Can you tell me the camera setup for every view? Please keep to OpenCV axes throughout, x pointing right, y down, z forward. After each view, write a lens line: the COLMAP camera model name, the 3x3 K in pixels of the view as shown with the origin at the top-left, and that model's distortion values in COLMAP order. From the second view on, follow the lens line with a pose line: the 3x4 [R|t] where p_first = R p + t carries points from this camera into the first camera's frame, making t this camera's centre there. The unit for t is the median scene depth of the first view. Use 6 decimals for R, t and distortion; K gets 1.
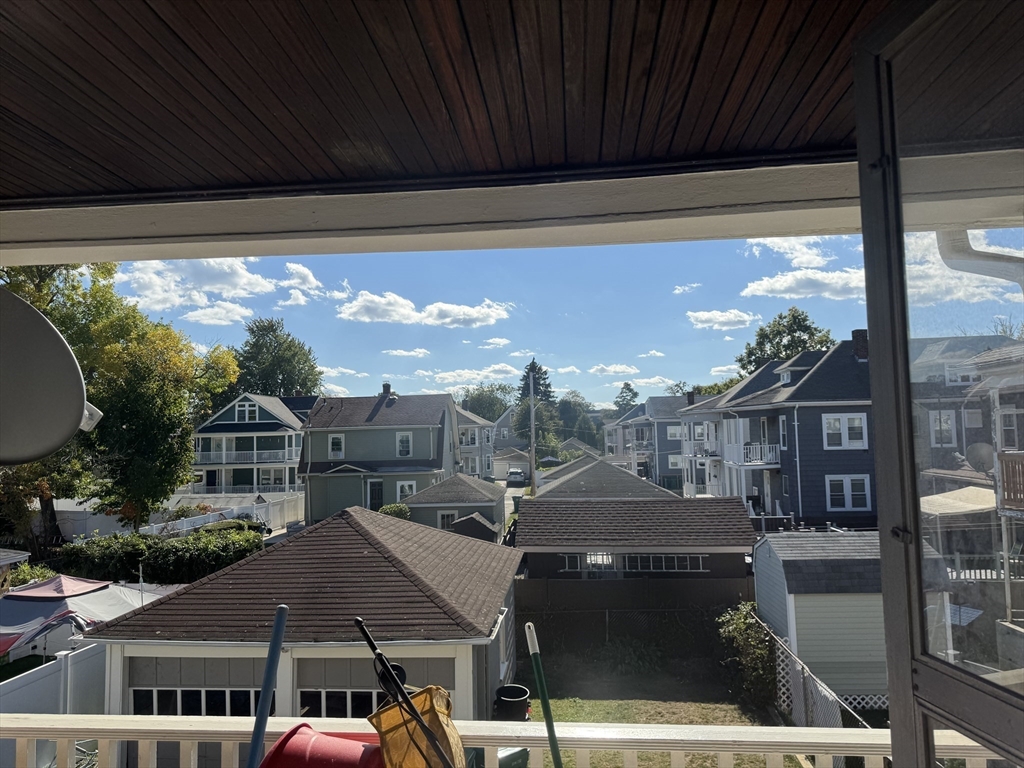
lens RADIAL K [[724.4, 0, 516.3], [0, 724.4, 389.2], [0, 0, 1]] dist [0.104943, -0.151757]
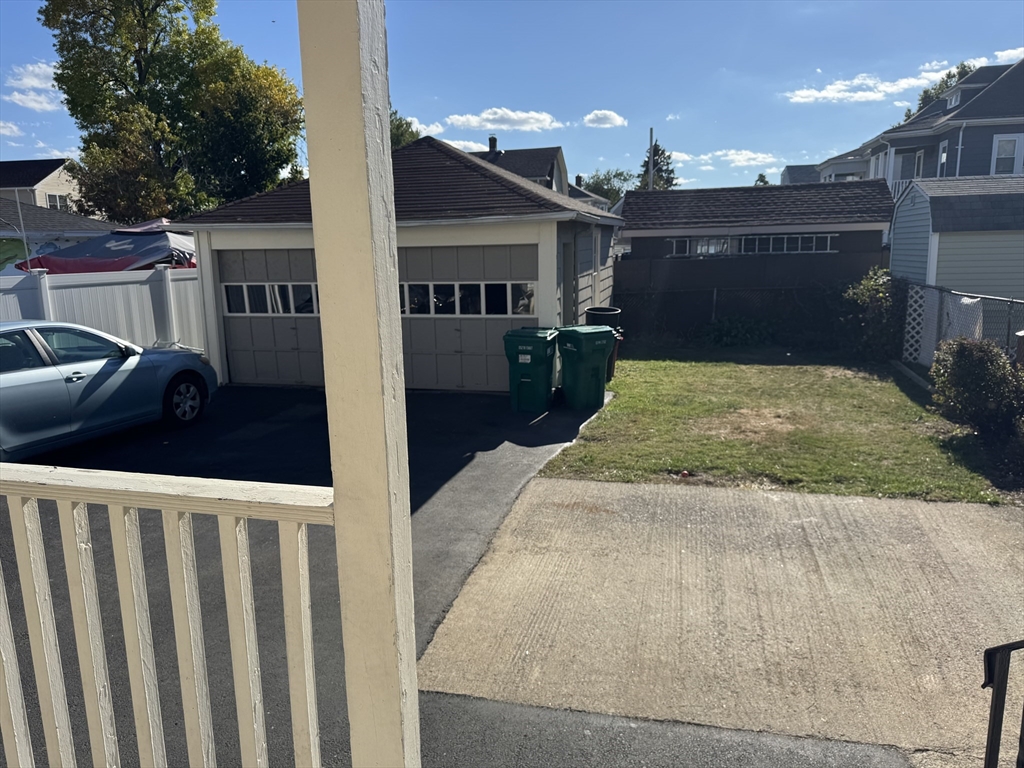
lens RADIAL K [[741.2, 0, 515.9], [0, 741.2, 383.6], [0, 0, 1]] dist [0.010186, -0.006861]
pose [[0.987650, 0.036875, -0.152274, 0.020692], [0.001100, 0.970252, 0.242094, 0.182312], [0.156671, -0.239272, 0.958229, 0.035954]]
